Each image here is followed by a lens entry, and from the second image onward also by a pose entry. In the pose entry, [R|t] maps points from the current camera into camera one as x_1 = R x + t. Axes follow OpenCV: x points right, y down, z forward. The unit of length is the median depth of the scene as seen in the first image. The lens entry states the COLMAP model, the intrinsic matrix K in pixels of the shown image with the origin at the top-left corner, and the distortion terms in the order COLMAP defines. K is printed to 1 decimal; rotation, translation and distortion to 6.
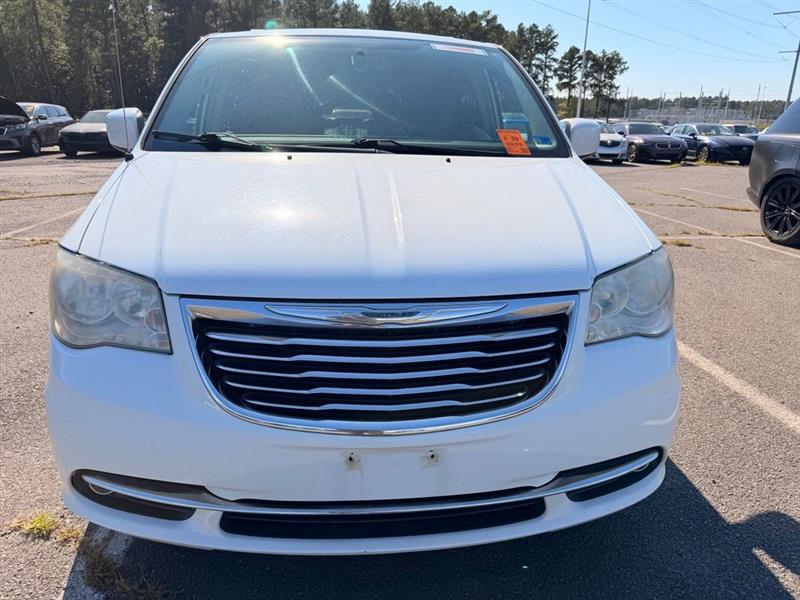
lens RADIAL K [[607.9, 0, 400.0], [0, 607.9, 300.0], [0, 0, 1]] dist [0.049787, -0.087777]
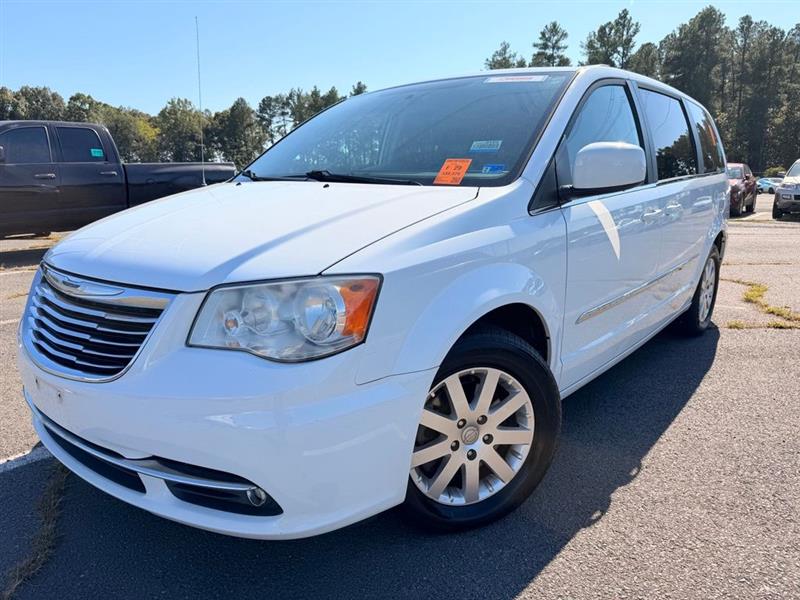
lens RADIAL K [[618.3, 0, 396.1], [0, 618.3, 305.6], [0, 0, 1]] dist [0.053646, -0.078136]
pose [[0.676637, 0.128273, -0.725057, 0.851743], [-0.195427, 0.980678, -0.008881, -0.034692], [0.709909, 0.147705, 0.688631, 0.327980]]
